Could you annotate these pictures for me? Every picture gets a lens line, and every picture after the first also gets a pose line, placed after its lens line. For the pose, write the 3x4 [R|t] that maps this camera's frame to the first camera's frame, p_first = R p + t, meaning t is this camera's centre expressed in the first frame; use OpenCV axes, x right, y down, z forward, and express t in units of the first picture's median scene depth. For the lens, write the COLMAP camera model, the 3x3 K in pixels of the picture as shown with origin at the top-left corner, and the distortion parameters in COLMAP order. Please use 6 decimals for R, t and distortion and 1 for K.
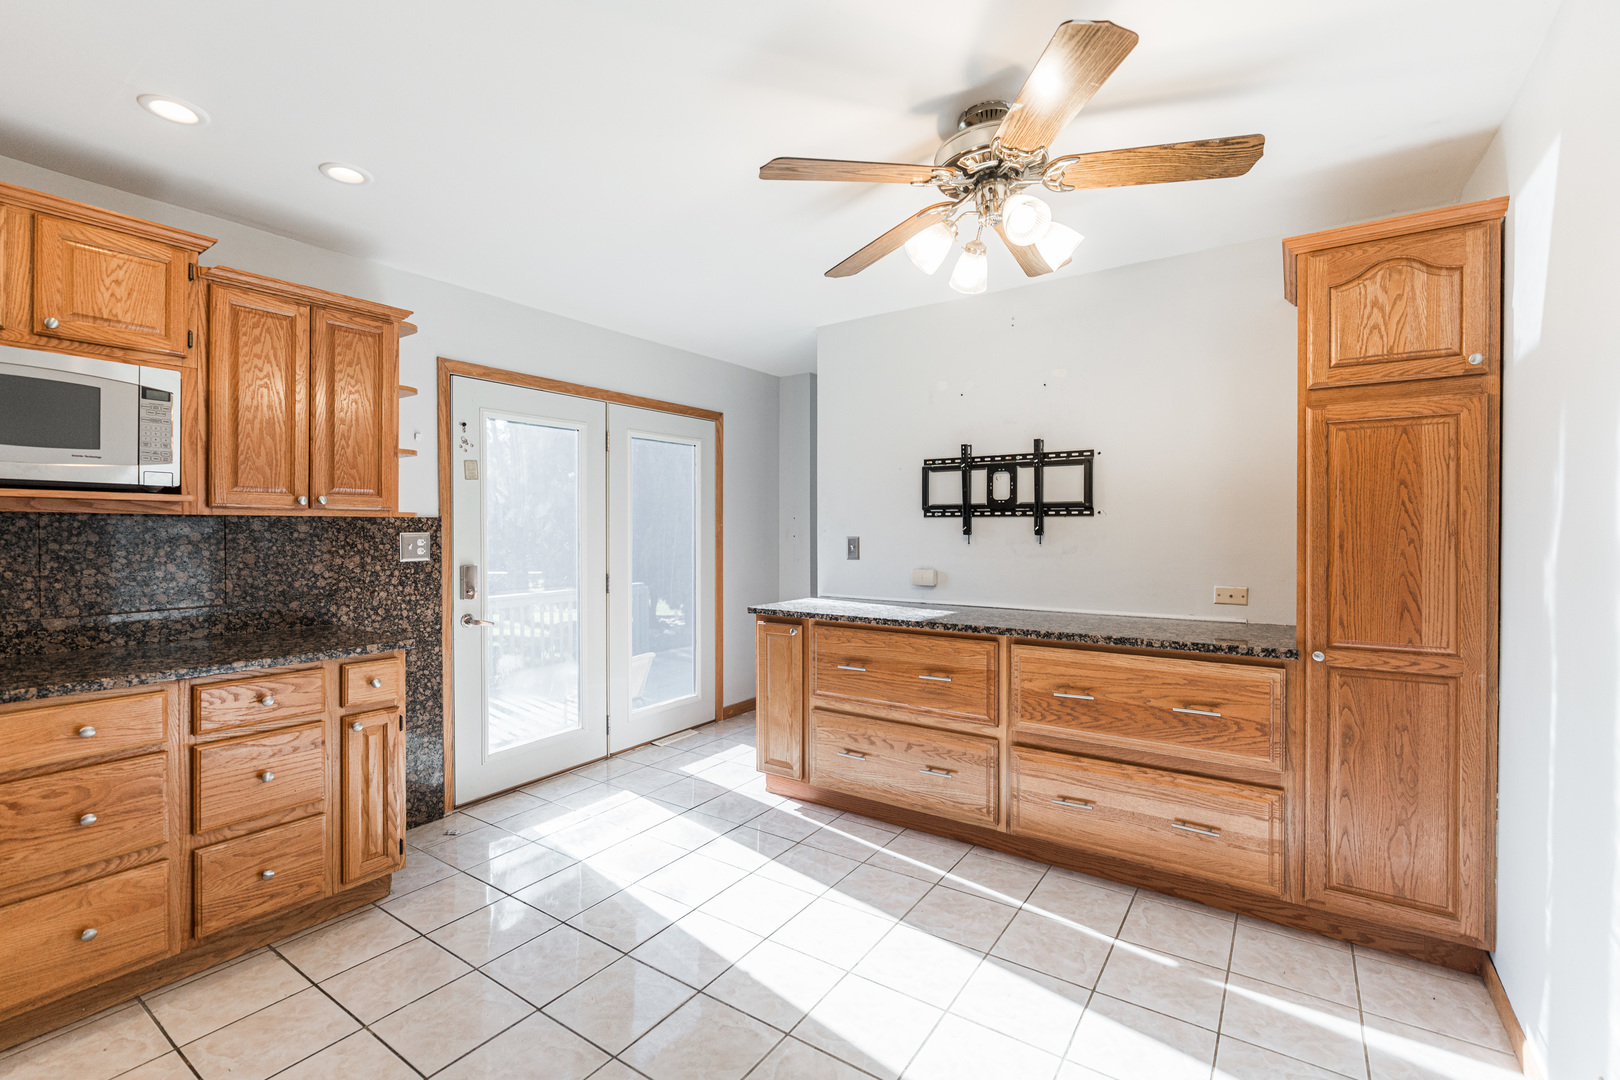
lens RADIAL K [[712.7, 0, 805.3], [0, 712.7, 535.2], [0, 0, 1]] dist [-0.003006, -0.000538]
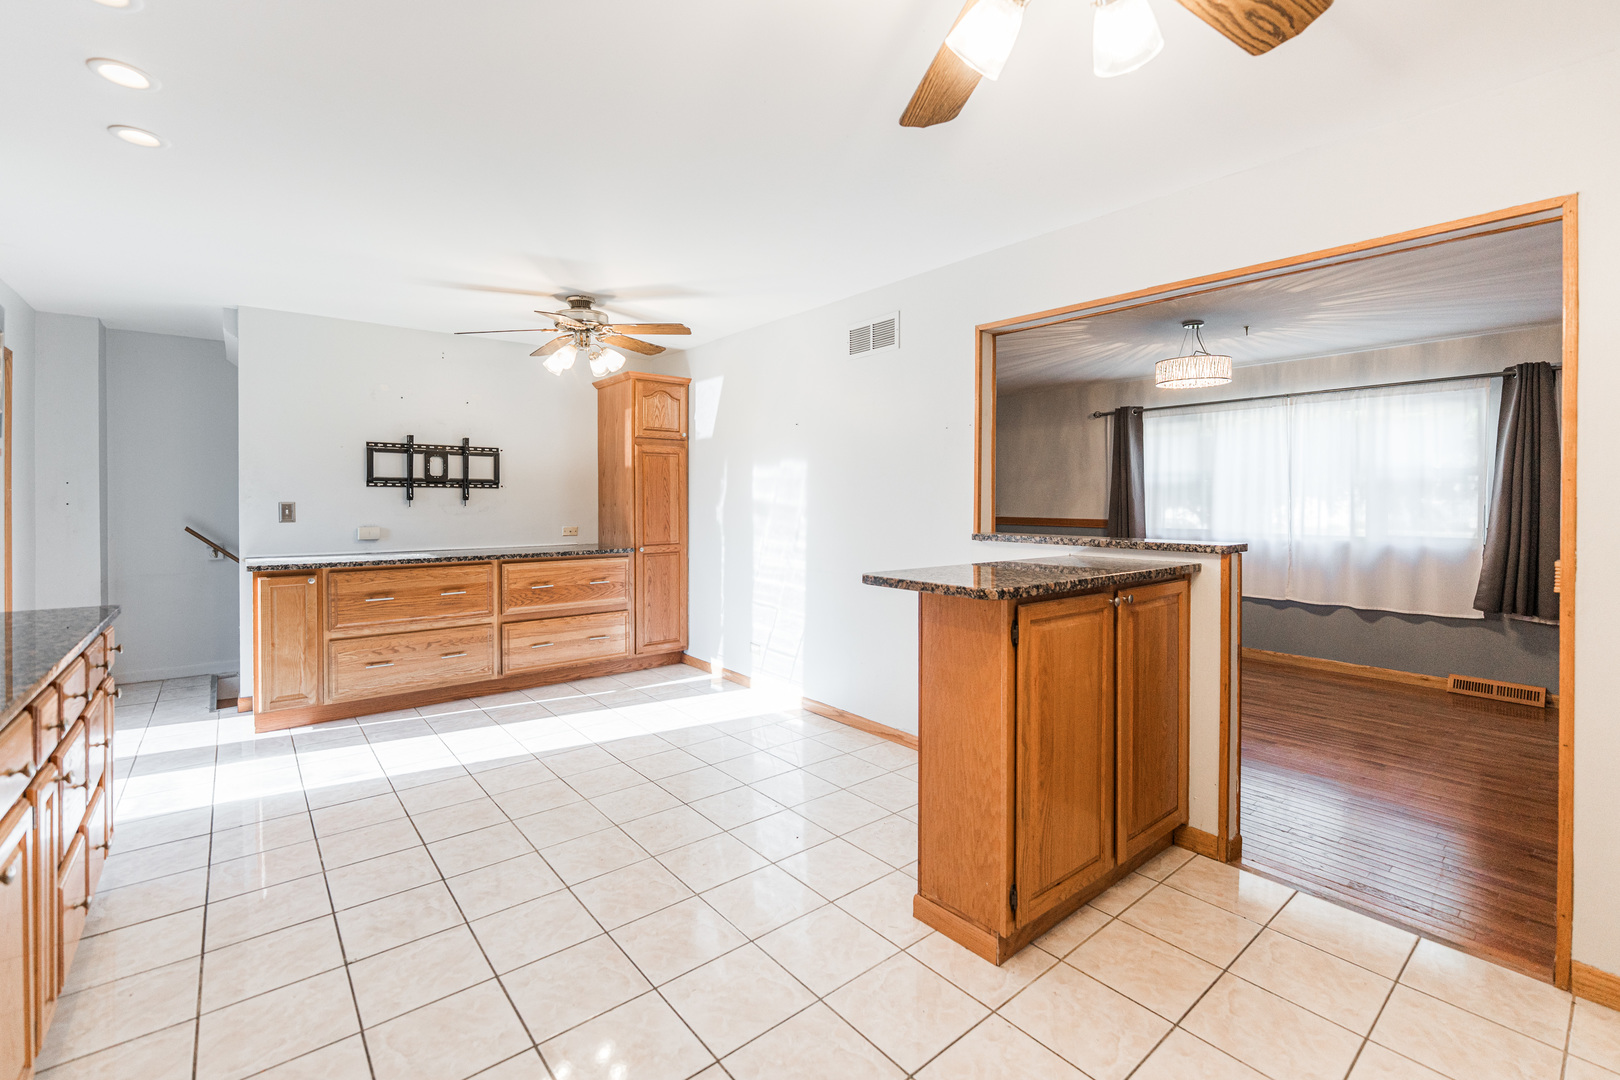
lens RADIAL K [[701.0, 0, 806.4], [0, 701.0, 510.4], [0, 0, 1]] dist [-0.000609, 0.000130]
pose [[0.281851, -0.013653, 0.959361, -1.081929], [0.007989, 0.999897, 0.011883, 0.011778], [-0.959425, 0.004315, 0.281931, -0.154737]]
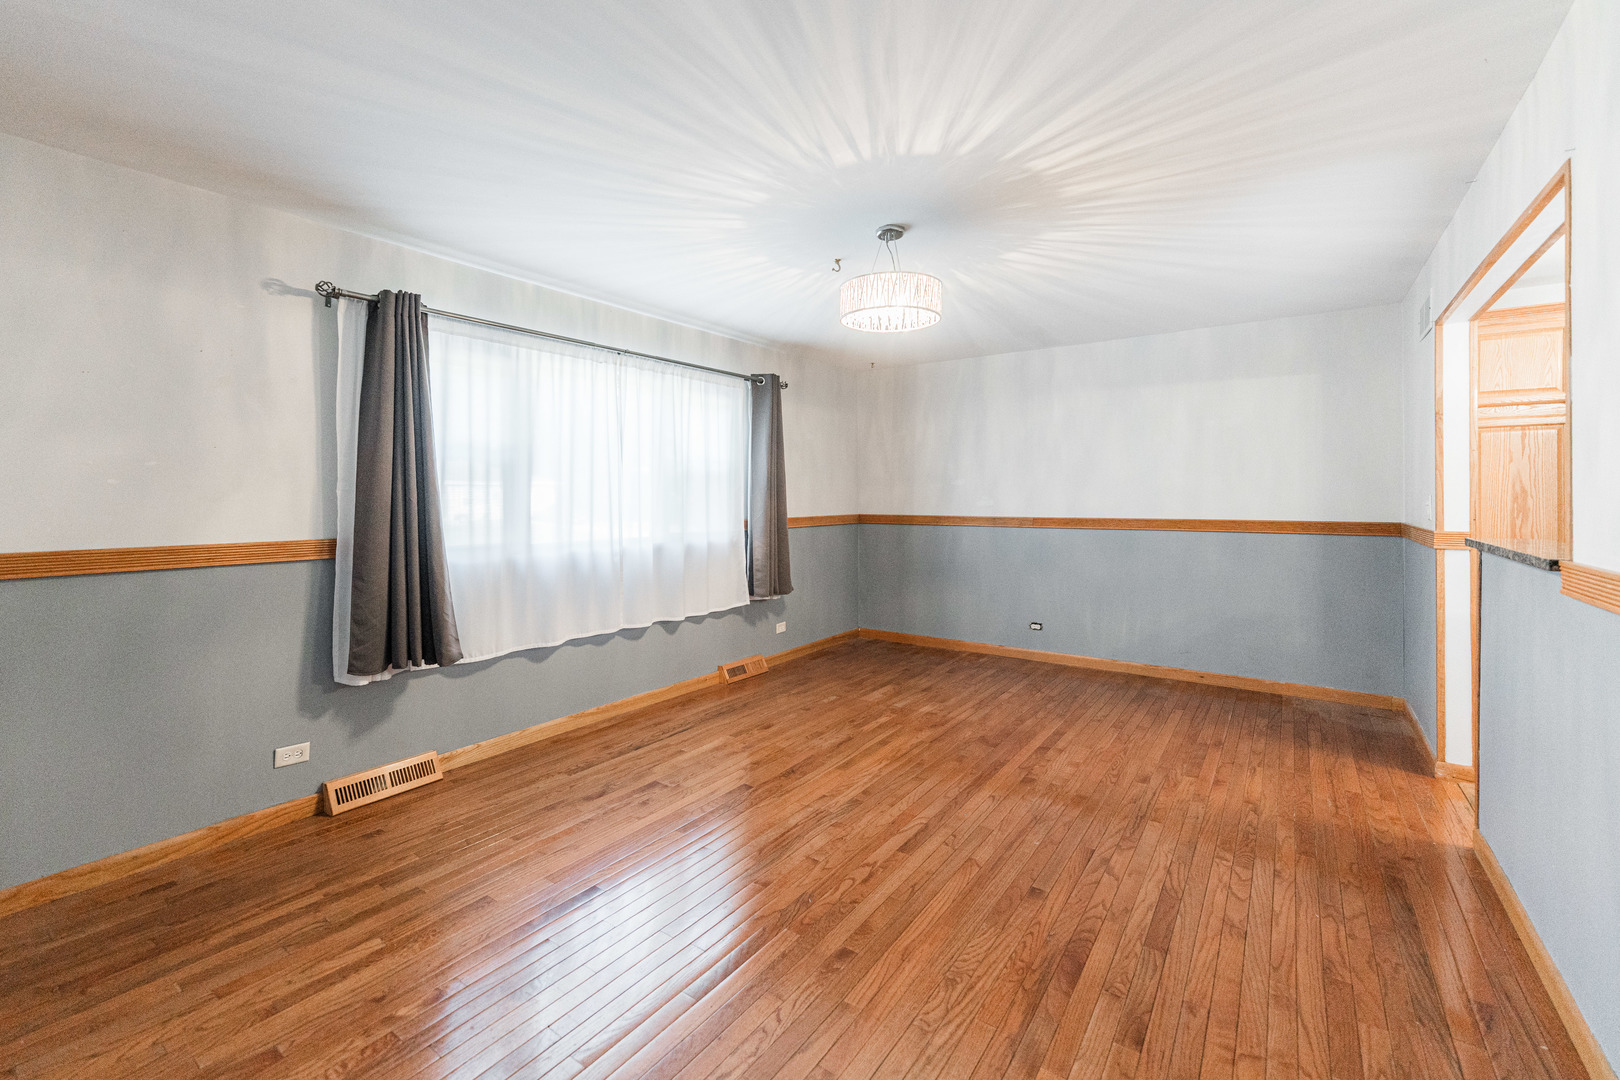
lens RADIAL K [[691.6, 0, 758.7], [0, 691.6, 492.3], [0, 0, 1]] dist [0.012852, -0.000050]
pose [[-0.998603, 0.000487, 0.052836, 0.858441], [0.000866, 0.999974, 0.007141, 0.005190], [-0.052831, 0.007177, -0.998578, 0.526033]]
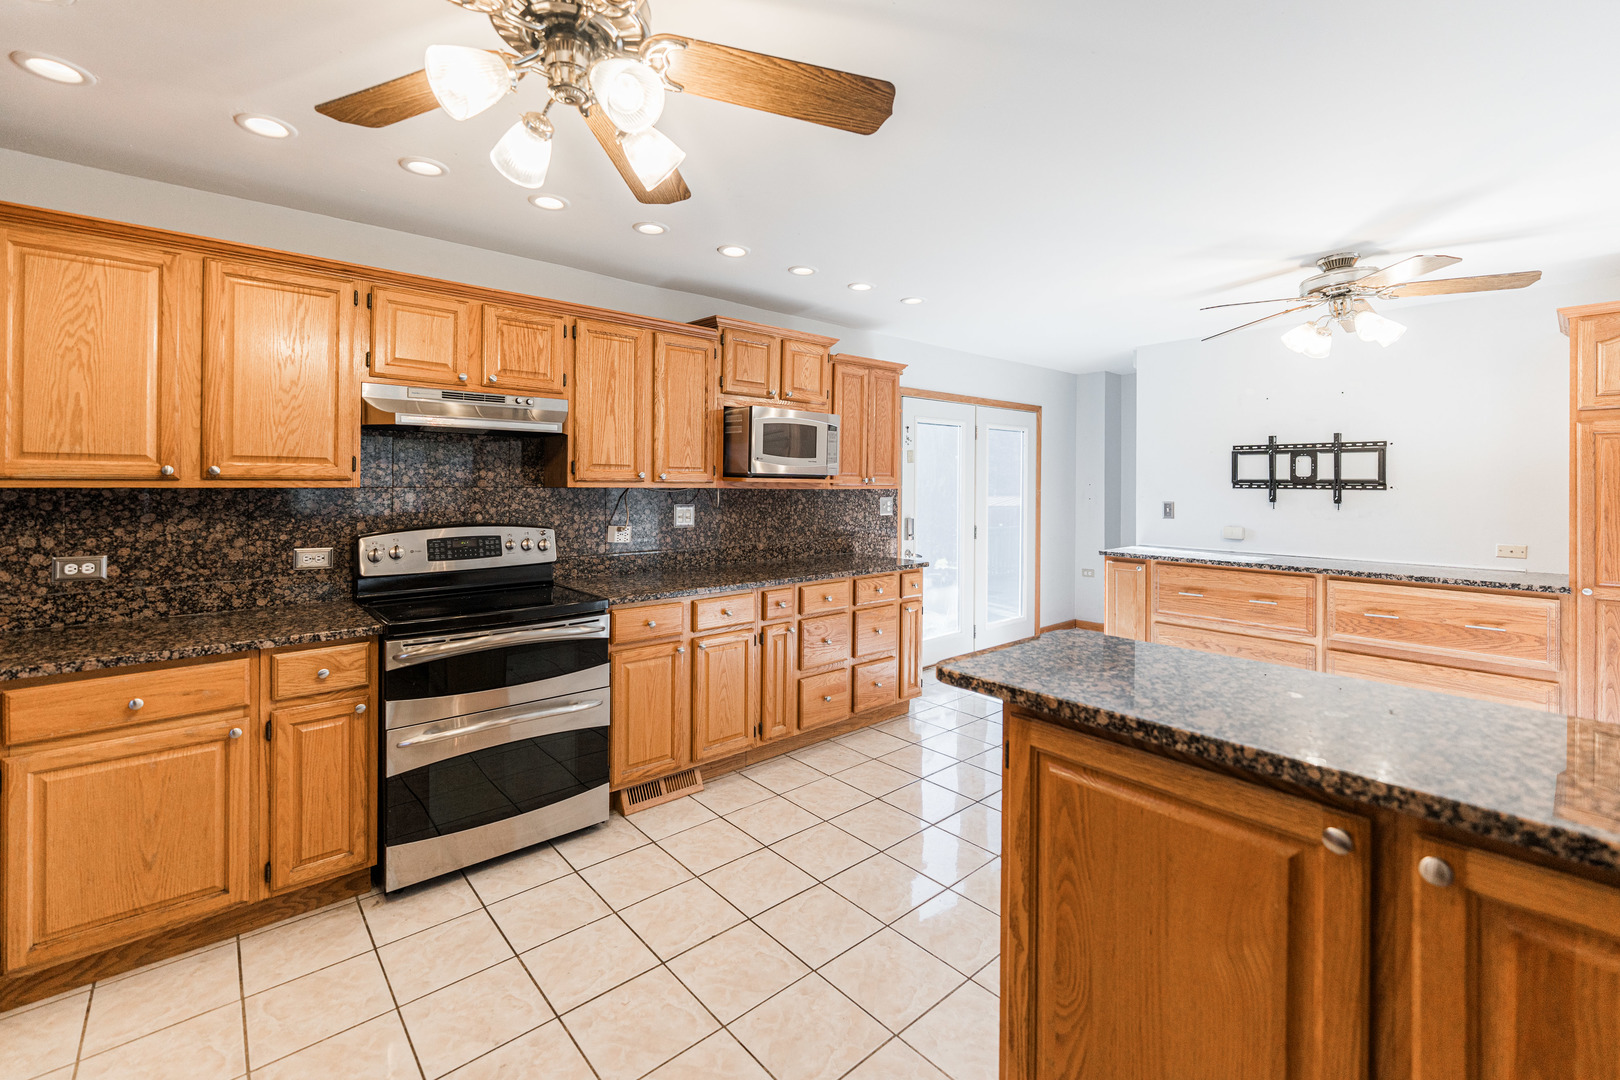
lens RADIAL K [[688.0, 0, 807.3], [0, 688.0, 483.3], [0, 0, 1]] dist [-0.001852, 0.000728]
pose [[0.969267, 0.005219, -0.245957, -0.388174], [-0.007431, 0.999940, -0.008070, -0.024169], [0.245900, 0.009649, 0.969247, -0.609858]]
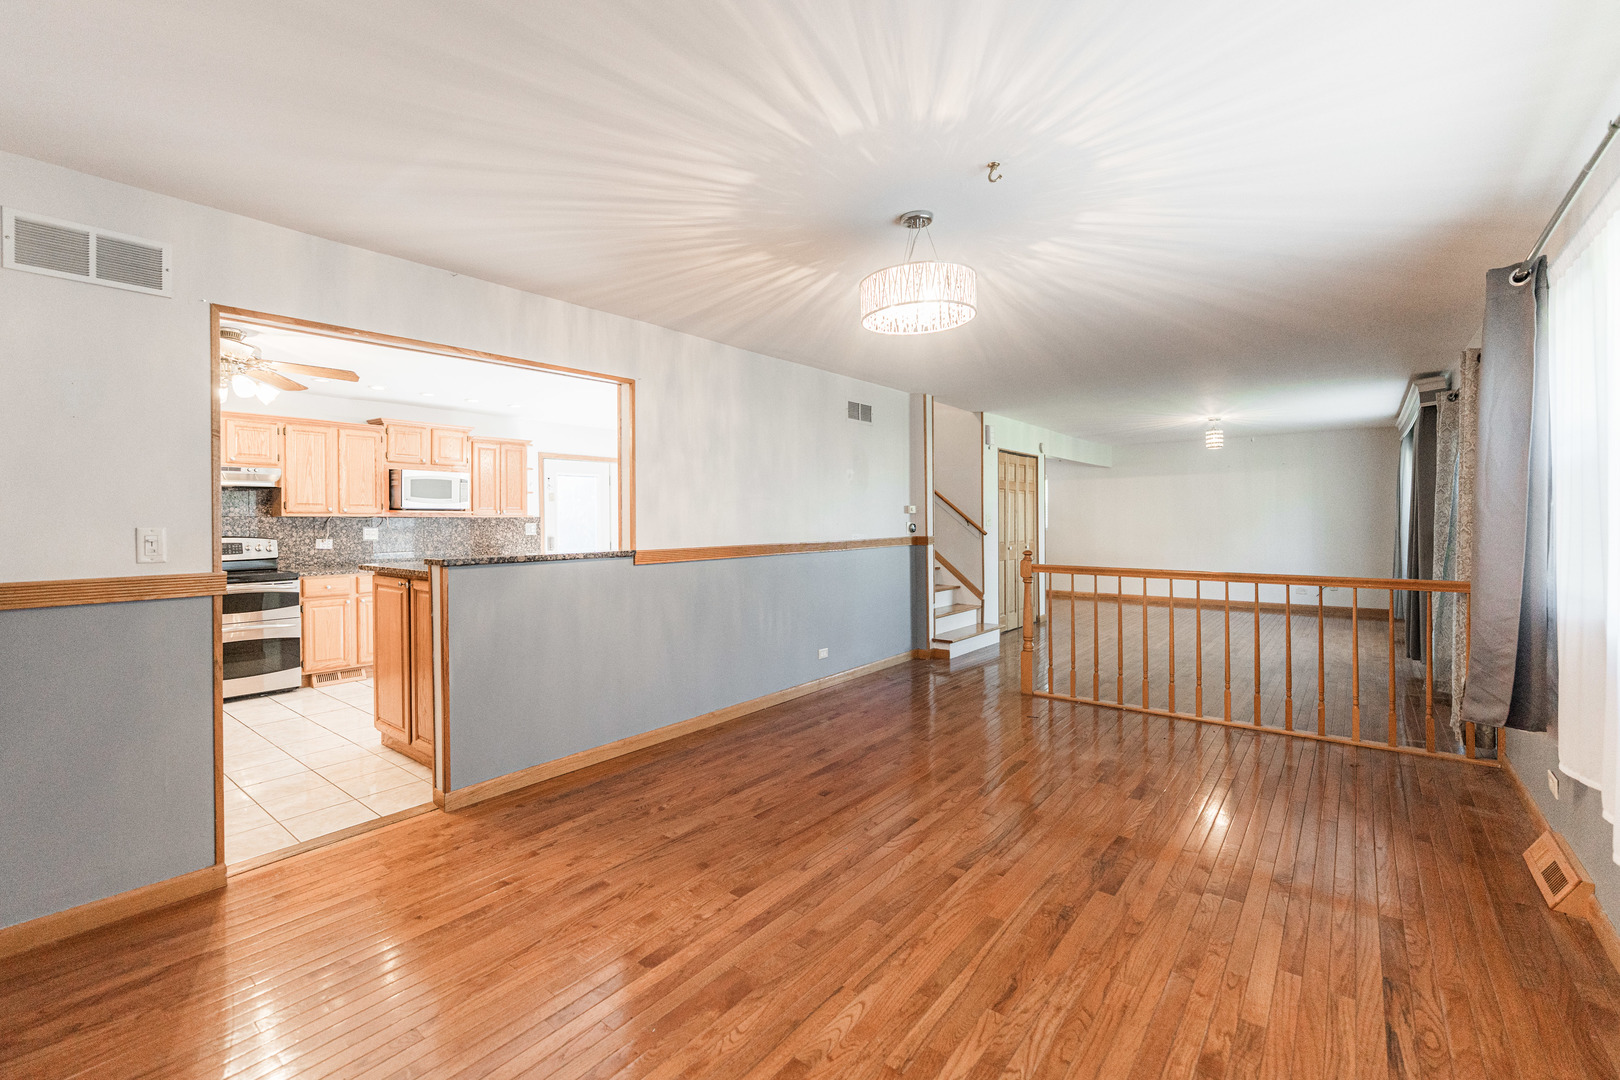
lens RADIAL K [[686.1, 0, 768.5], [0, 686.1, 526.4], [0, 0, 1]] dist [-0.010031, 0.000112]
pose [[0.994556, -0.009741, -0.103748, 0.605953], [0.009384, 0.999948, -0.003932, 0.028225], [0.103781, 0.002937, 0.994596, -1.490187]]
